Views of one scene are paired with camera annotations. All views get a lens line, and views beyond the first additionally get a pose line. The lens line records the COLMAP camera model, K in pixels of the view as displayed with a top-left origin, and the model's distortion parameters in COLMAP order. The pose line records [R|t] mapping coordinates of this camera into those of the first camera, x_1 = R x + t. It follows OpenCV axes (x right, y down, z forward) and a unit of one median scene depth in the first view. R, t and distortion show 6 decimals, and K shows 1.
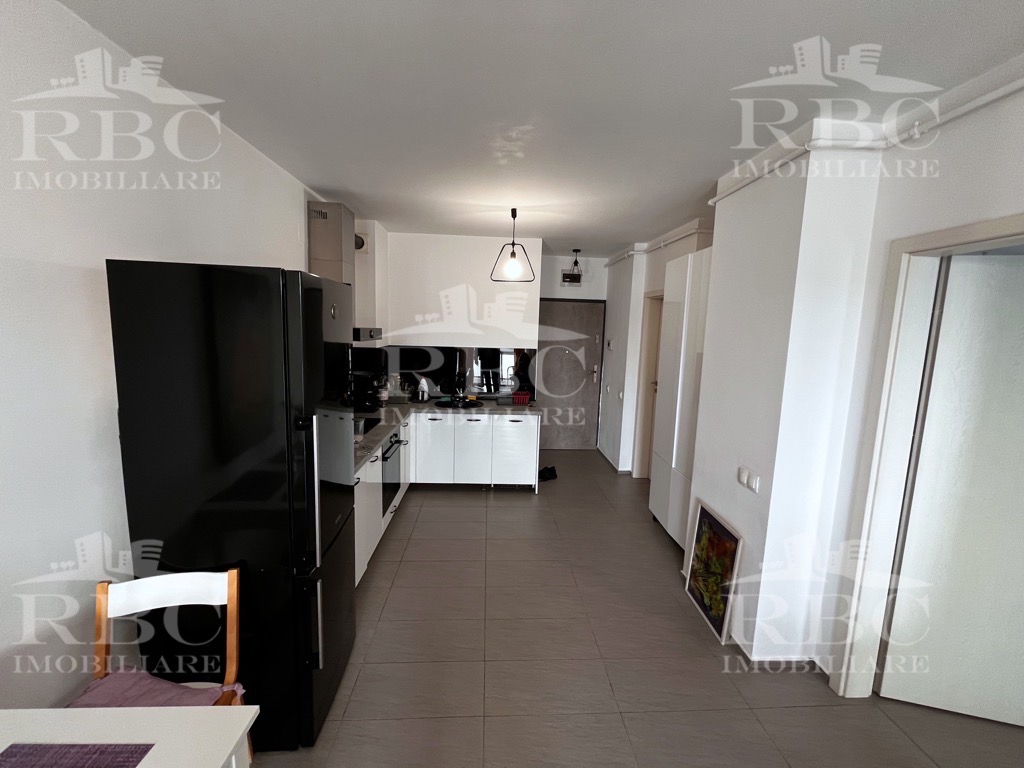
lens RADIAL K [[417.4, 0, 511.1], [0, 417.4, 381.7], [0, 0, 1]] dist [0.000470, 0.000091]
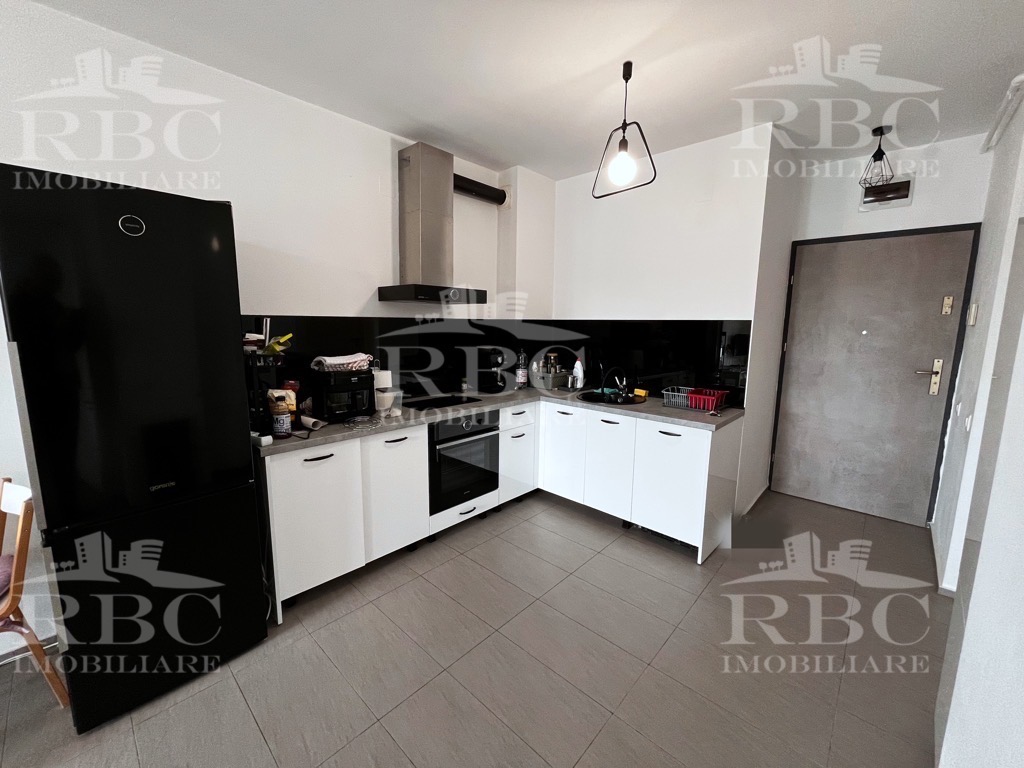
lens RADIAL K [[417.4, 0, 510.1], [0, 417.4, 381.5], [0, 0, 1]] dist [0.000470, 0.000091]
pose [[0.698600, 0.082910, -0.710693, 0.269689], [-0.083653, 0.995916, 0.033954, 0.016554], [0.710606, 0.035731, 0.702683, 0.387799]]
